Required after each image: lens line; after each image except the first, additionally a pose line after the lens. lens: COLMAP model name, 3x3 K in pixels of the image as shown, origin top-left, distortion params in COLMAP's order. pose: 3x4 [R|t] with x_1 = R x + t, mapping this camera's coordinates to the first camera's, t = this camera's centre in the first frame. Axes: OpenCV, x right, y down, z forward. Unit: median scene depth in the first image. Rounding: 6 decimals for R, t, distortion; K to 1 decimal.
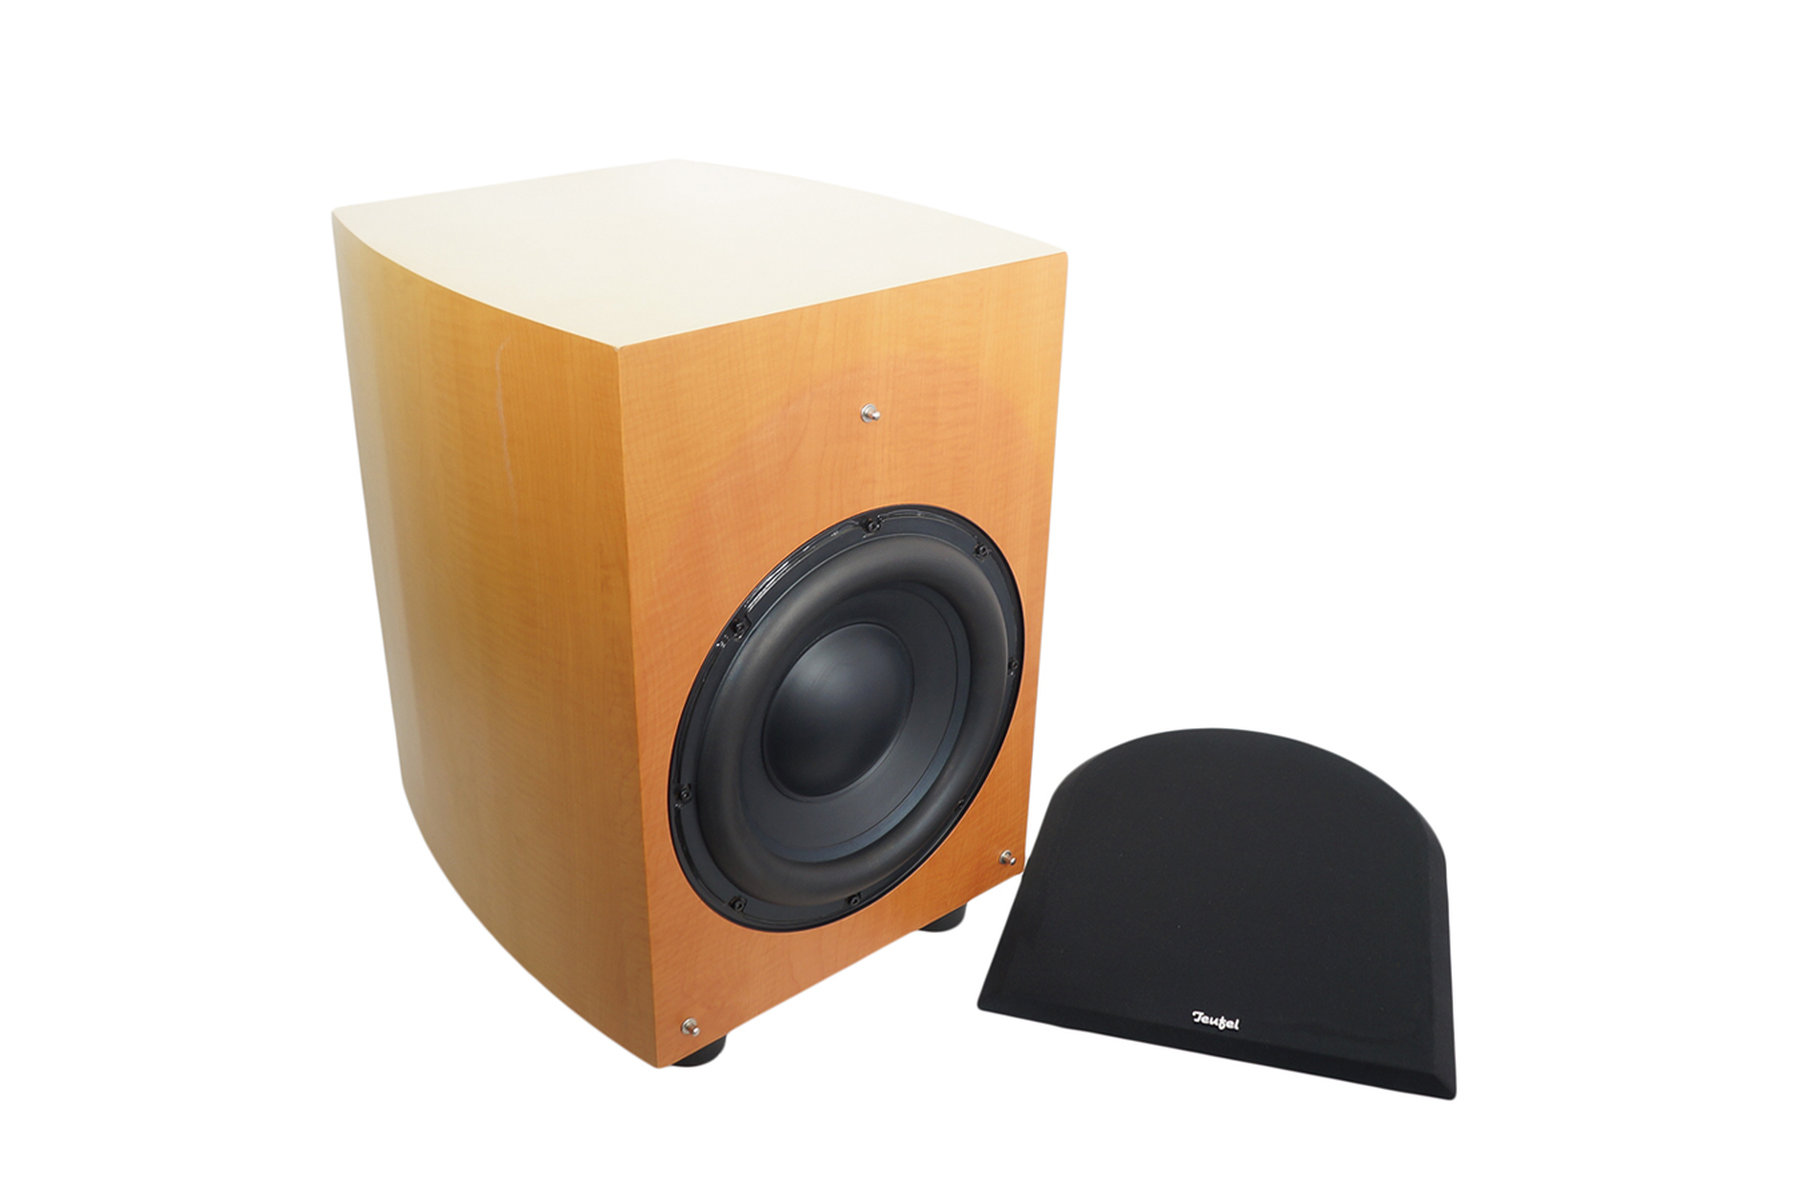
lens RADIAL K [[1464.9, 0, 868.9], [0, 1464.9, 607.3], [0, 0, 1]] dist [0.002971, 0.000997]
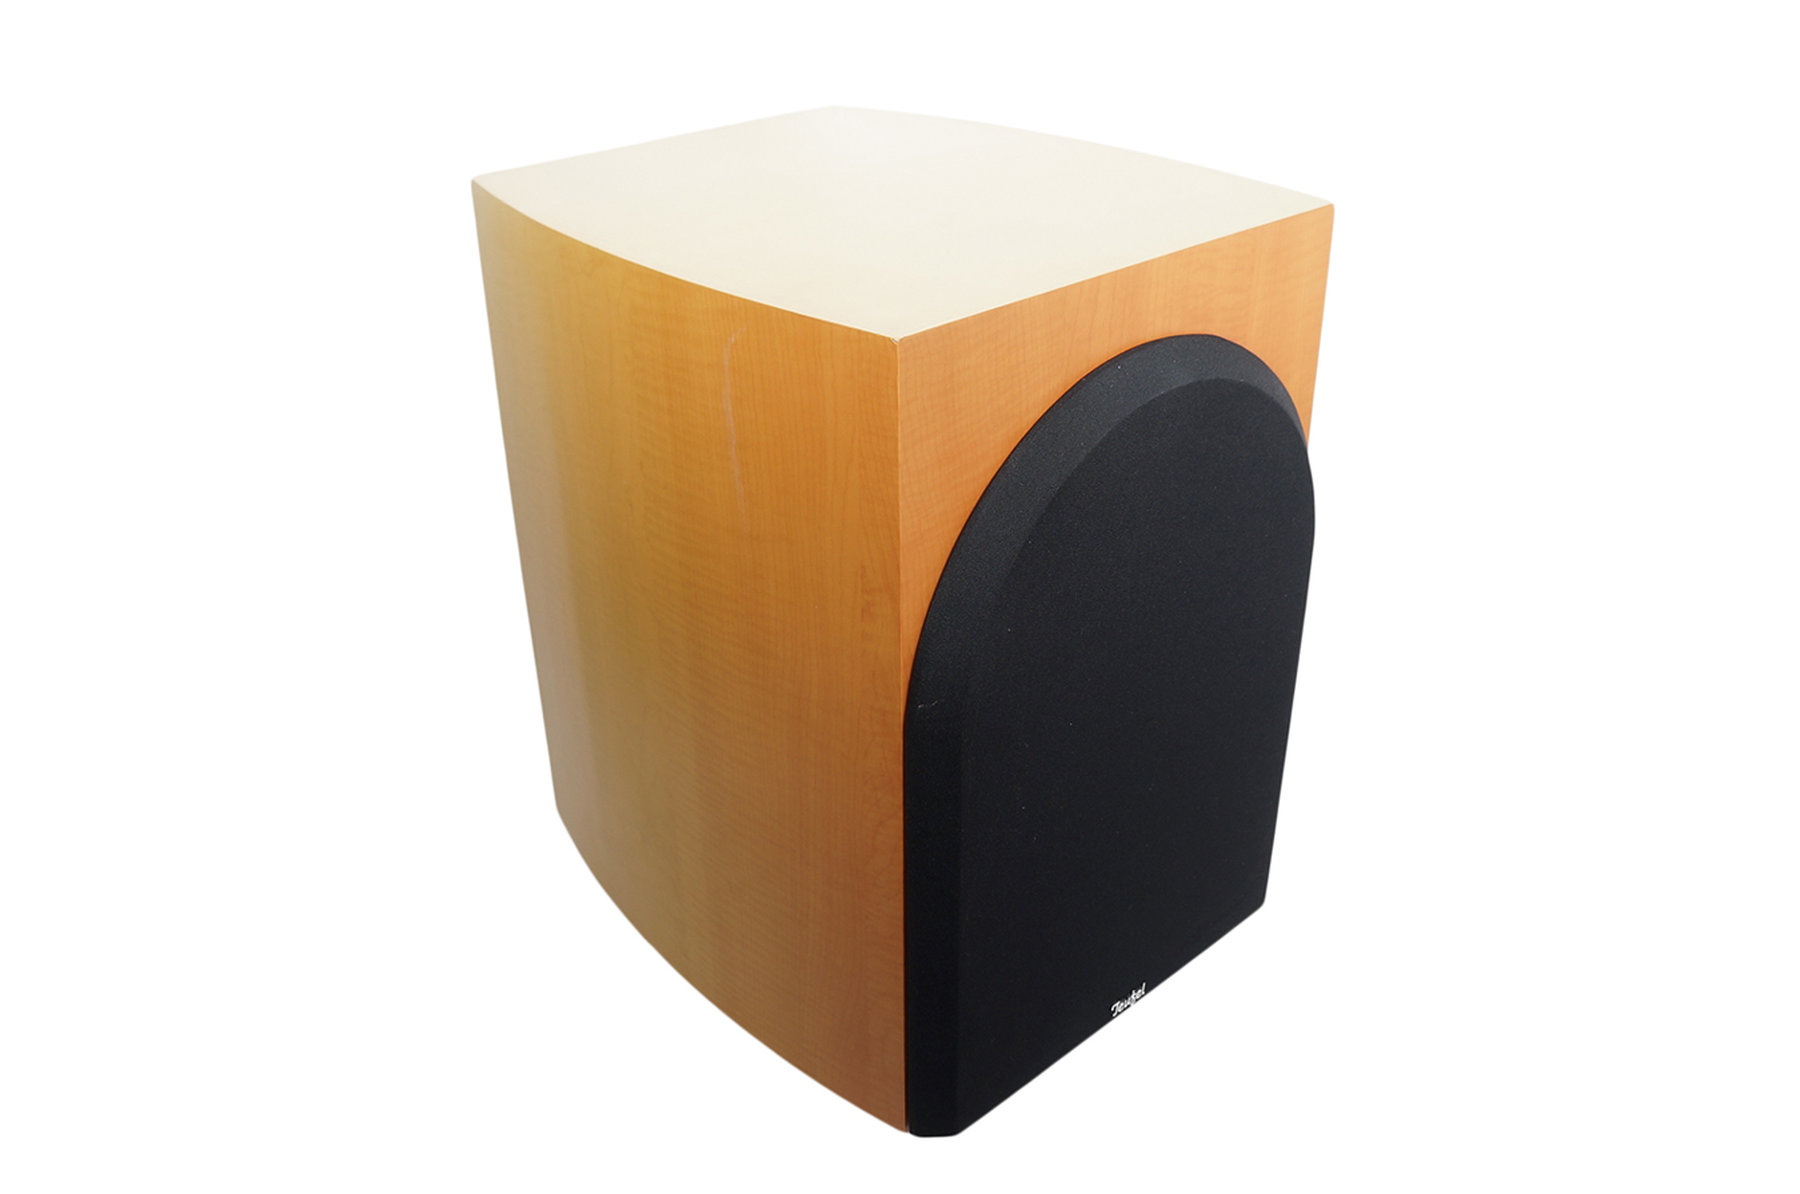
lens RADIAL K [[1427.4, 0, 900.0], [0, 1427.4, 597.0], [0, 0, 1]] dist [-0.005091, -0.001407]
pose [[0.998093, -0.041909, 0.045325, -0.199302], [0.039883, 0.998204, 0.044704, -0.061259], [-0.047117, -0.042811, 0.997972, 0.159668]]
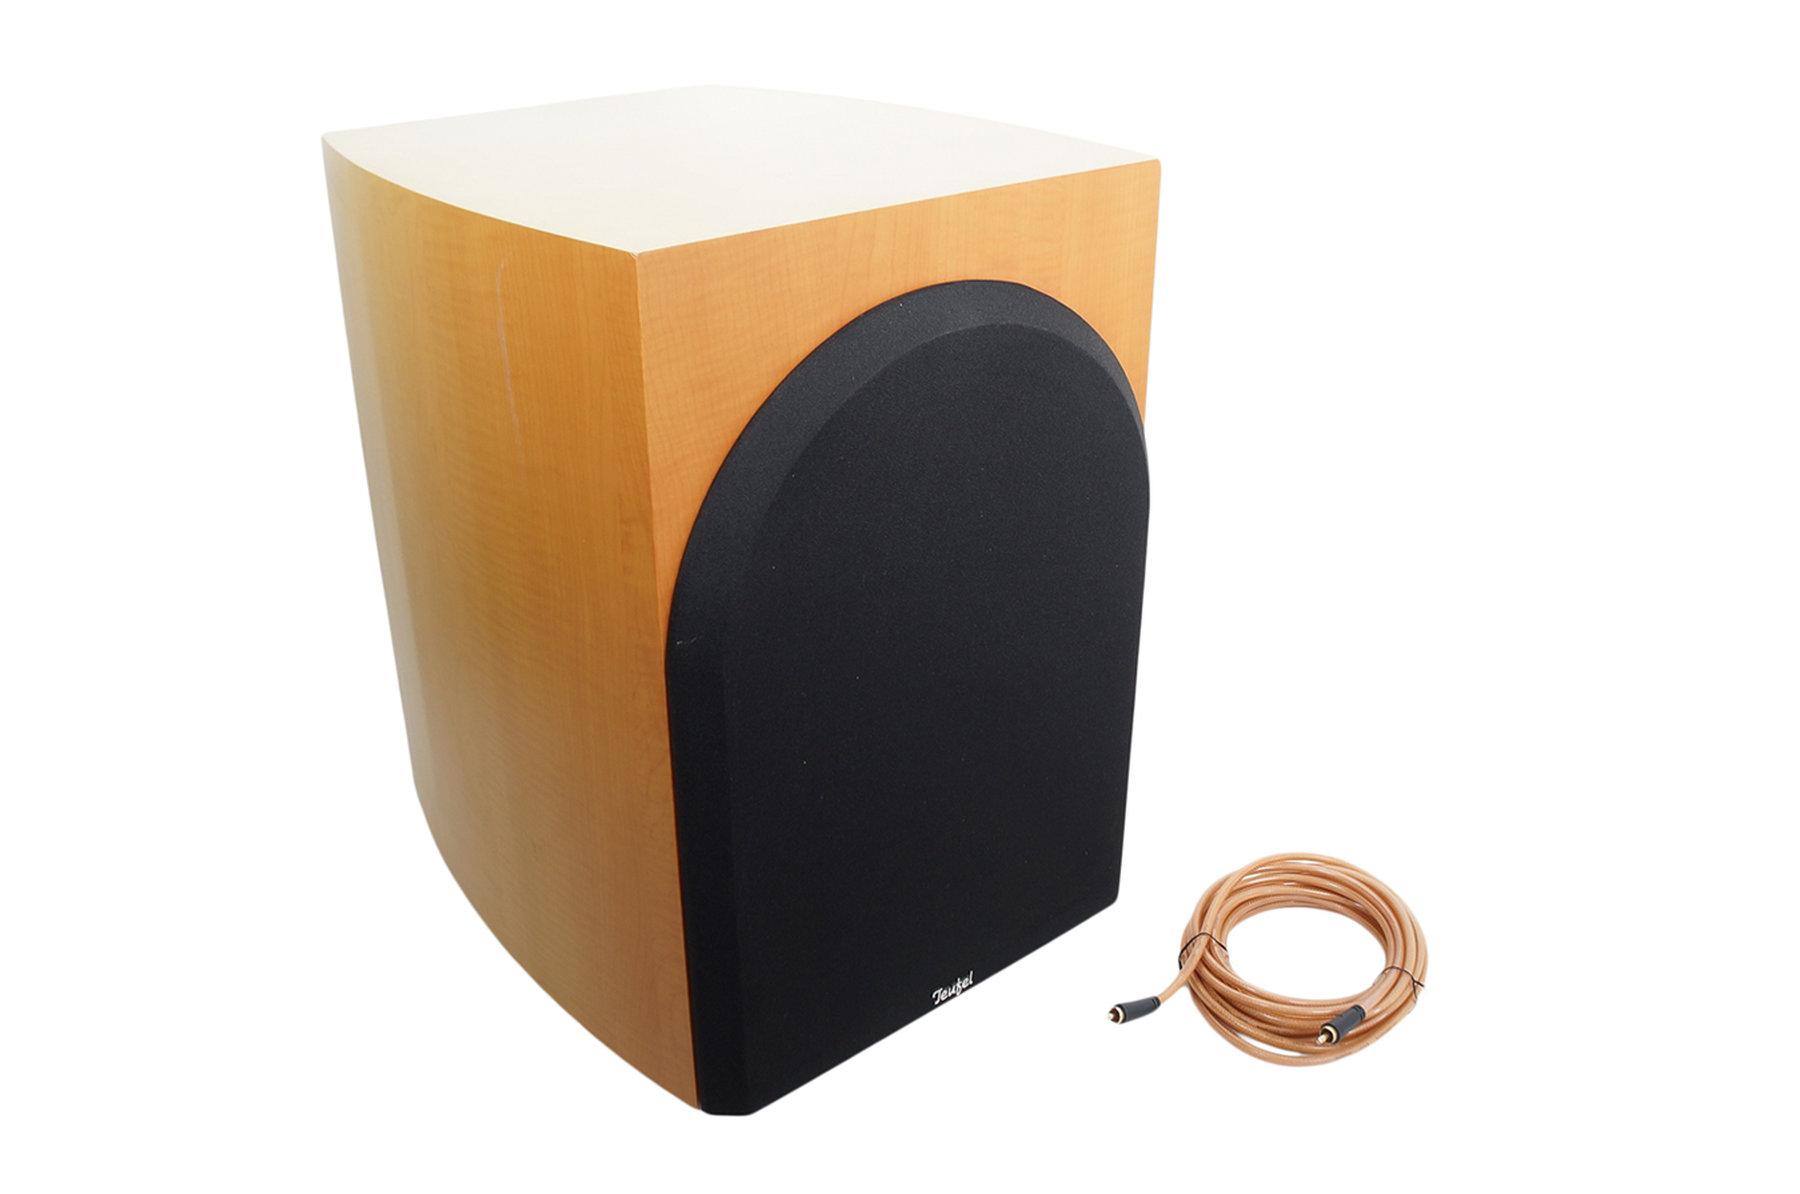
lens RADIAL K [[1427.4, 0, 900.0], [0, 1427.4, 597.0], [0, 0, 1]] dist [-0.005091, -0.001407]
pose [[0.999884, -0.010964, -0.010534, -0.013737], [0.010853, 0.999886, -0.010520, 0.026124], [0.010648, 0.010405, 0.999889, 0.180056]]
